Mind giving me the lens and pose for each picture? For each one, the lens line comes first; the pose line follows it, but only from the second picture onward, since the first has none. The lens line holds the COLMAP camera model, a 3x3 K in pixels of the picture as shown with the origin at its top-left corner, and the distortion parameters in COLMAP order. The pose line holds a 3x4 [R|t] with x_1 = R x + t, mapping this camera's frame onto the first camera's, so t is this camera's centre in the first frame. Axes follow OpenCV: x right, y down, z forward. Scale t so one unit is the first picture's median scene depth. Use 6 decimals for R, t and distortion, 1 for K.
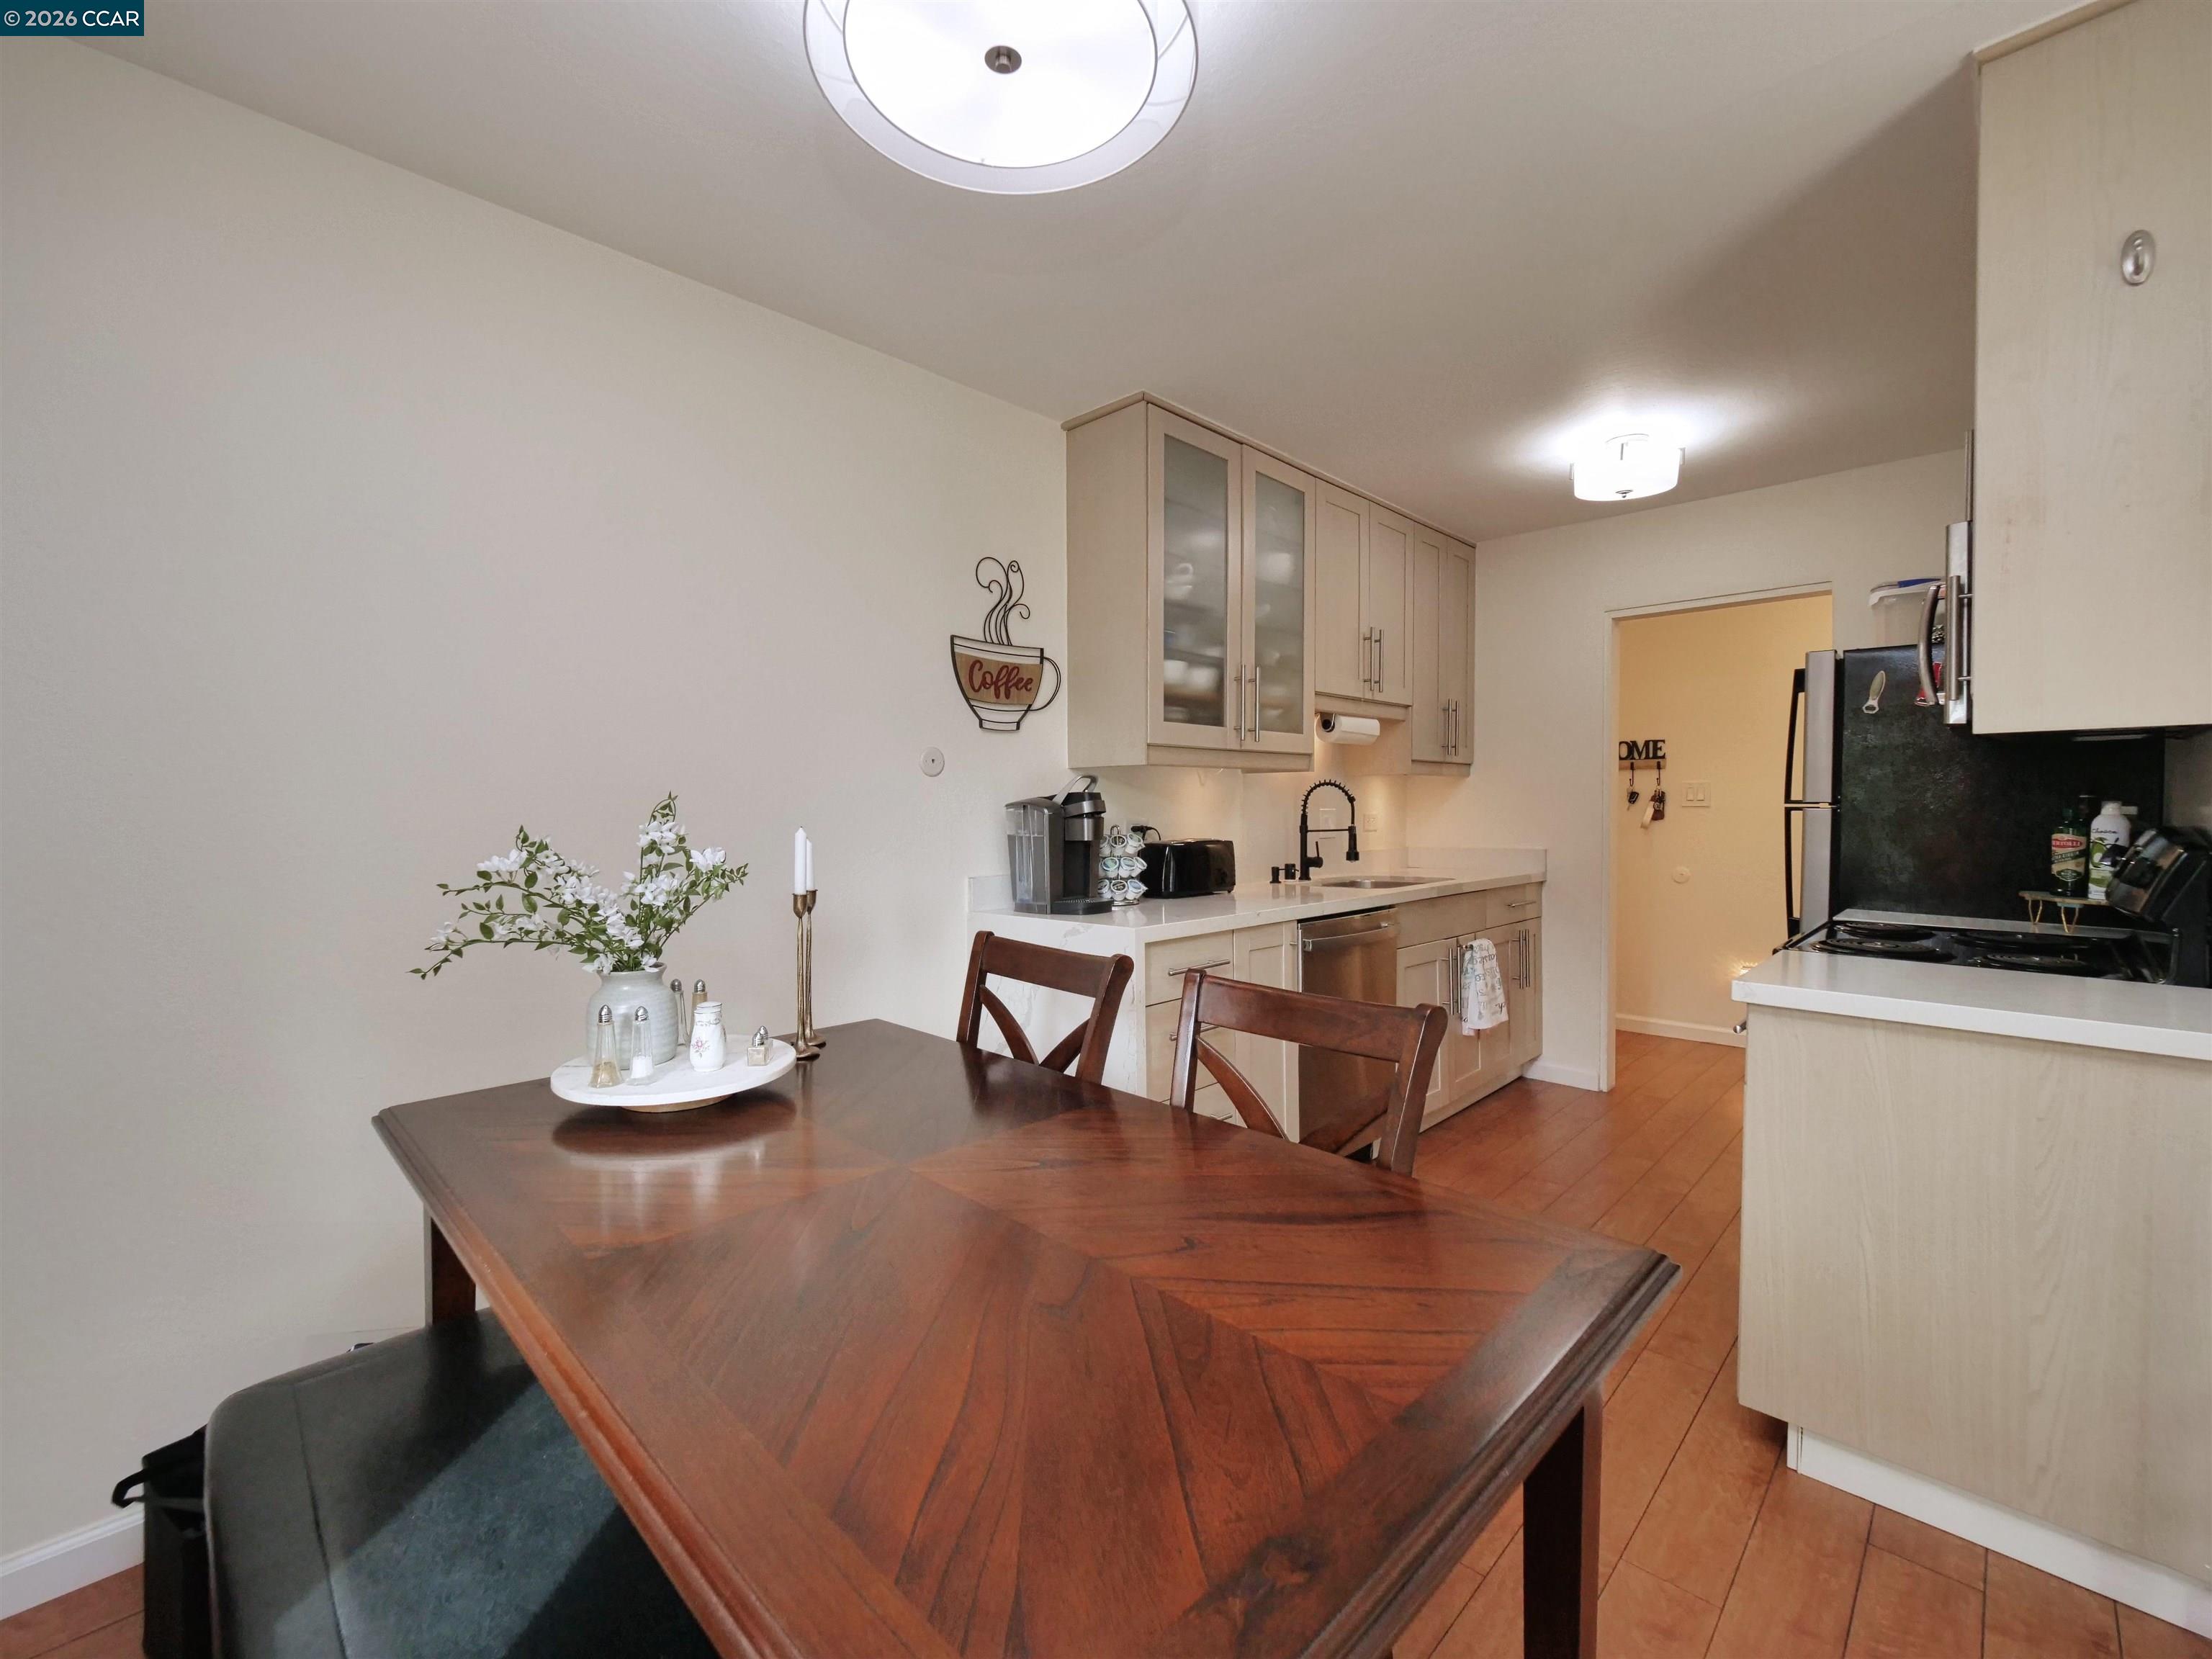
lens RADIAL K [[948.6, 0, 1076.8], [0, 948.6, 832.7], [0, 0, 1]] dist [-0.002514, -0.000885]
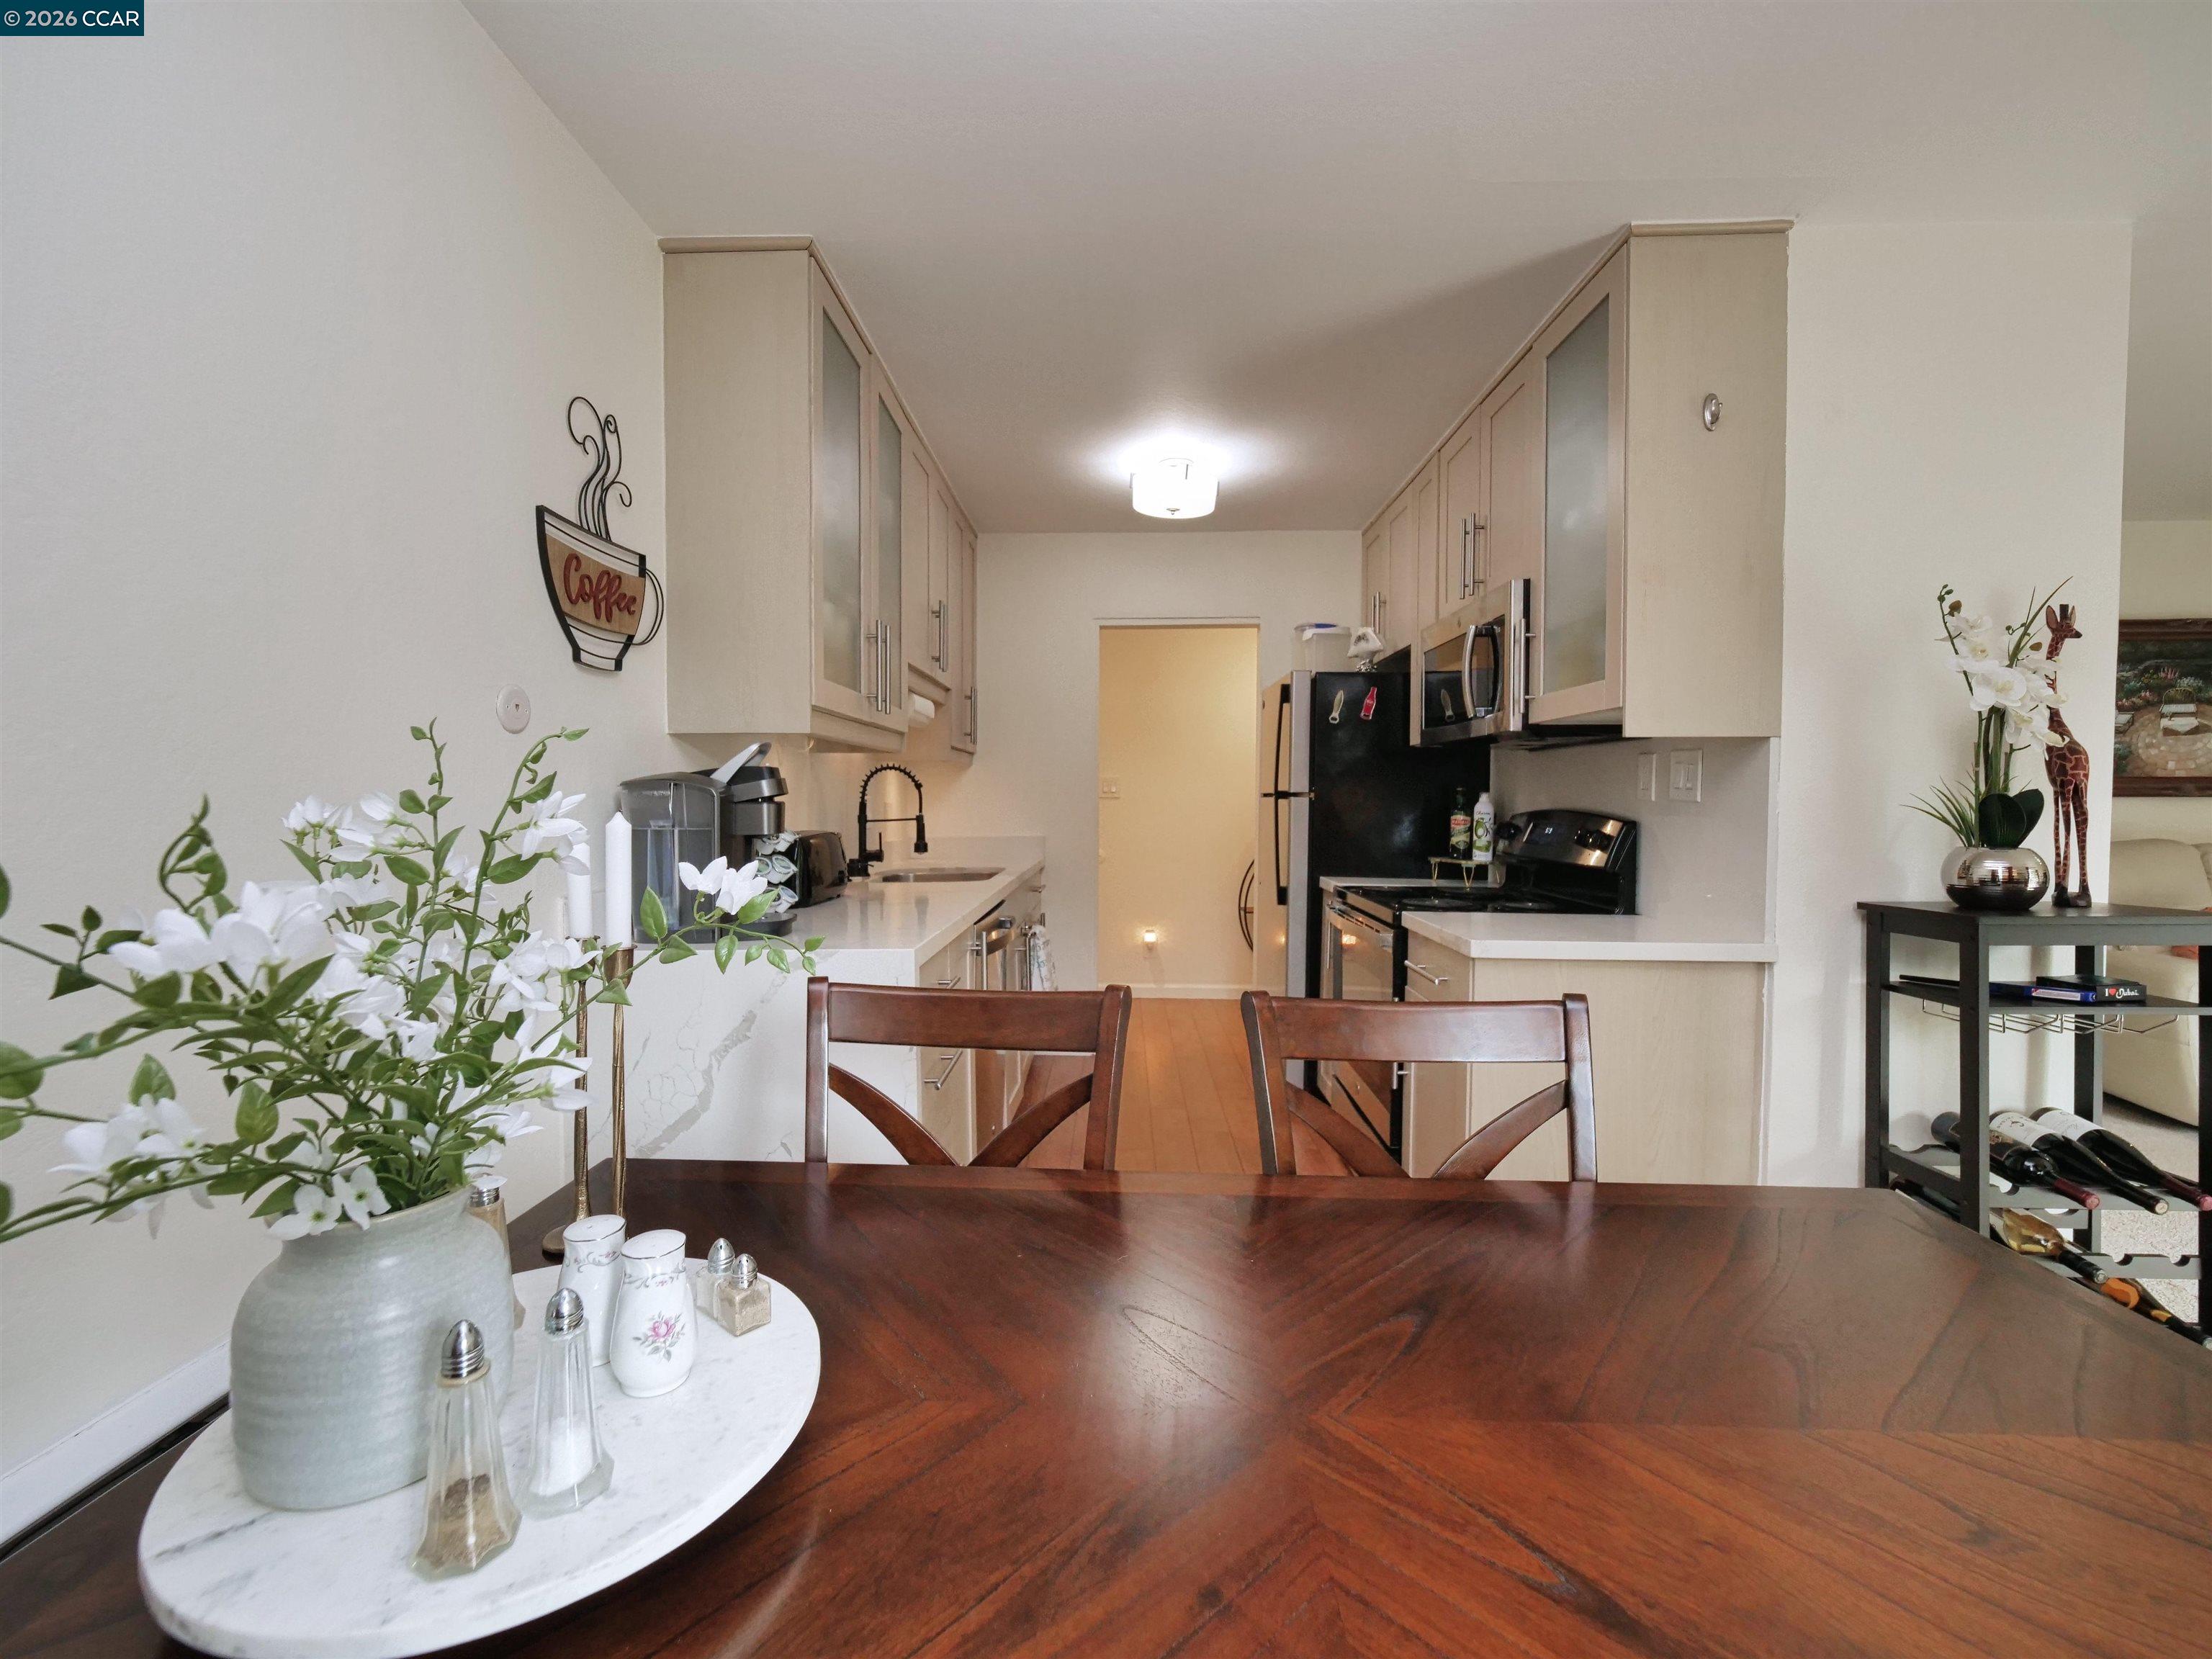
lens RADIAL K [[948.6, 0, 1086.0], [0, 948.6, 823.0], [0, 0, 1]] dist [-0.002514, -0.000885]
pose [[0.731796, -0.011745, 0.681423, -0.278351], [0.013887, 0.999901, 0.002320, 0.001237], [-0.681383, 0.007765, 0.731886, 0.292703]]
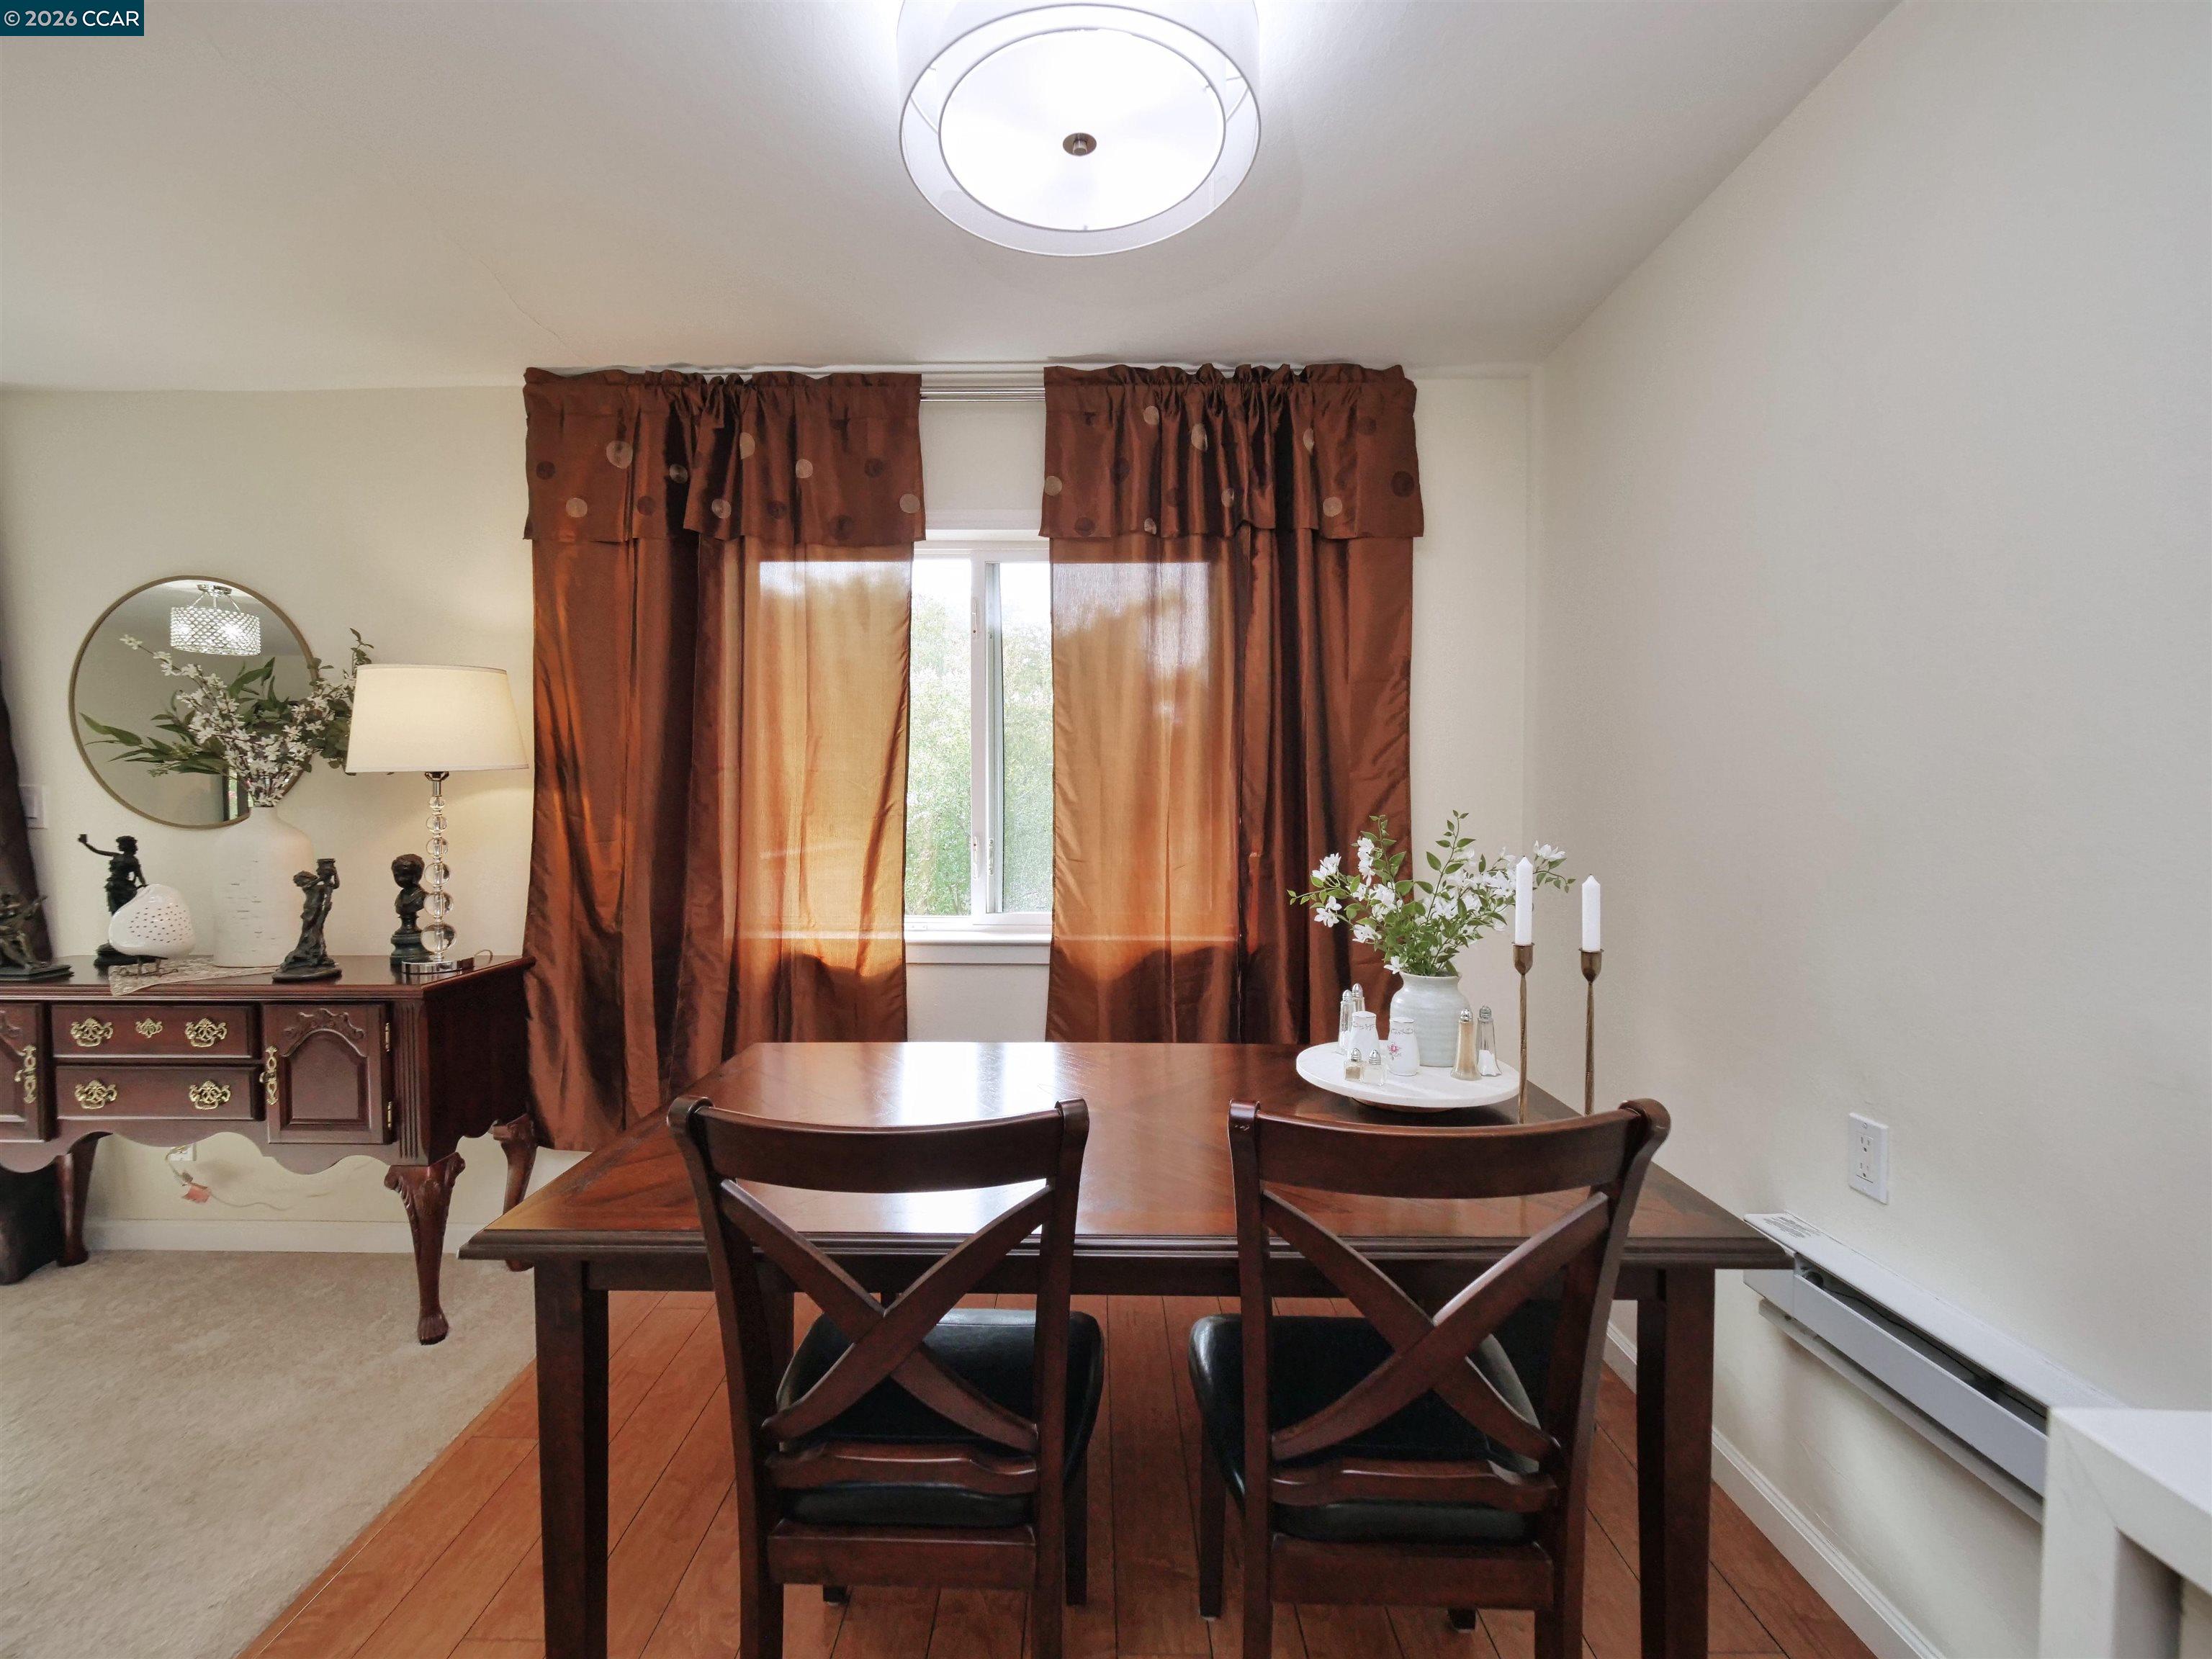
lens RADIAL K [[948.6, 0, 1079.4], [0, 948.6, 835.4], [0, 0, 1]] dist [-0.002514, -0.000885]
pose [[-0.721825, 0.024767, -0.691633, 0.310367], [-0.016020, 0.998494, 0.052475, -0.035345], [0.691891, 0.048958, -0.720341, 0.812700]]
